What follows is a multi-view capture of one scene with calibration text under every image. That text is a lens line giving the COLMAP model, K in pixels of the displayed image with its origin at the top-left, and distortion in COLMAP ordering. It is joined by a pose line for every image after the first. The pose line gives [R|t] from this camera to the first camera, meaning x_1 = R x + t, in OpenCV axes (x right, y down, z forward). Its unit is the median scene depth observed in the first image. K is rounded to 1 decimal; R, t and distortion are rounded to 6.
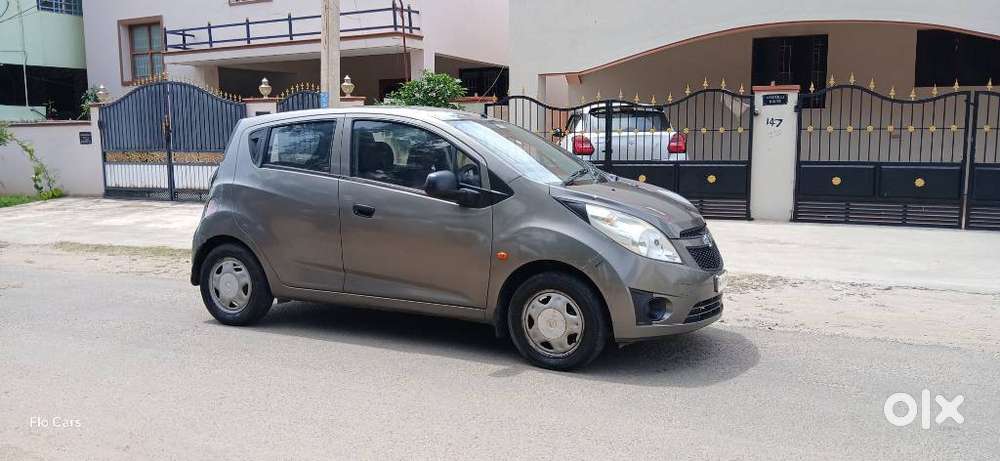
lens RADIAL K [[783.5, 0, 500.0], [0, 783.5, 230.5], [0, 0, 1]] dist [0.102910, -0.223770]
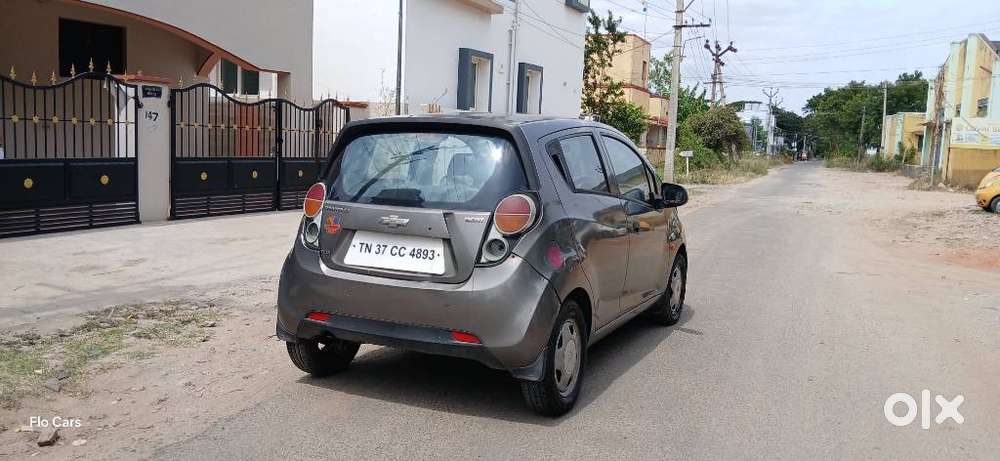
lens RADIAL K [[791.4, 0, 500.0], [0, 791.4, 230.5], [0, 0, 1]] dist [-0.006830, -0.004465]
pose [[-0.010790, -0.109559, 0.993922, -0.637068], [0.077393, 0.990906, 0.110067, -0.078942], [-0.996942, 0.078110, -0.002213, 0.646316]]
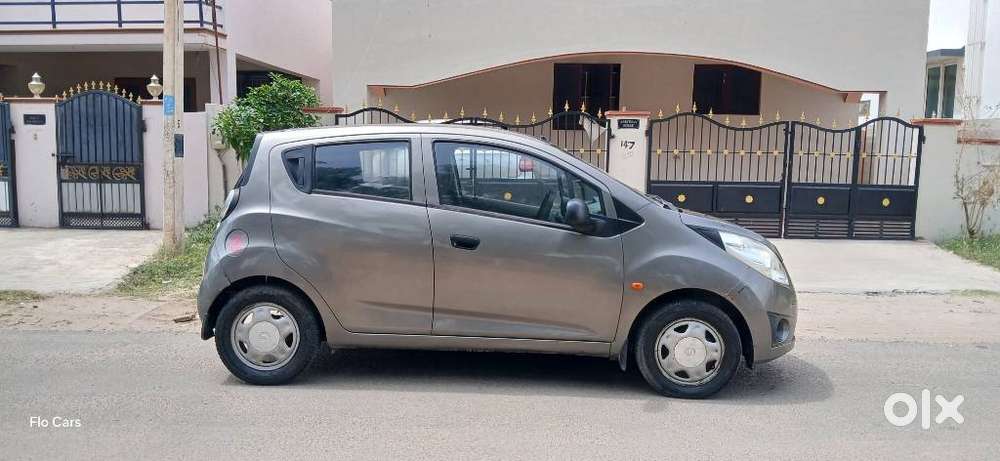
lens RADIAL K [[783.5, 0, 500.0], [0, 783.5, 230.5], [0, 0, 1]] dist [0.102910, -0.223770]
pose [[0.913118, -0.022376, 0.407080, -0.274185], [0.027354, 0.999605, -0.006414, -0.017348], [-0.406776, 0.016992, 0.913370, 0.091739]]
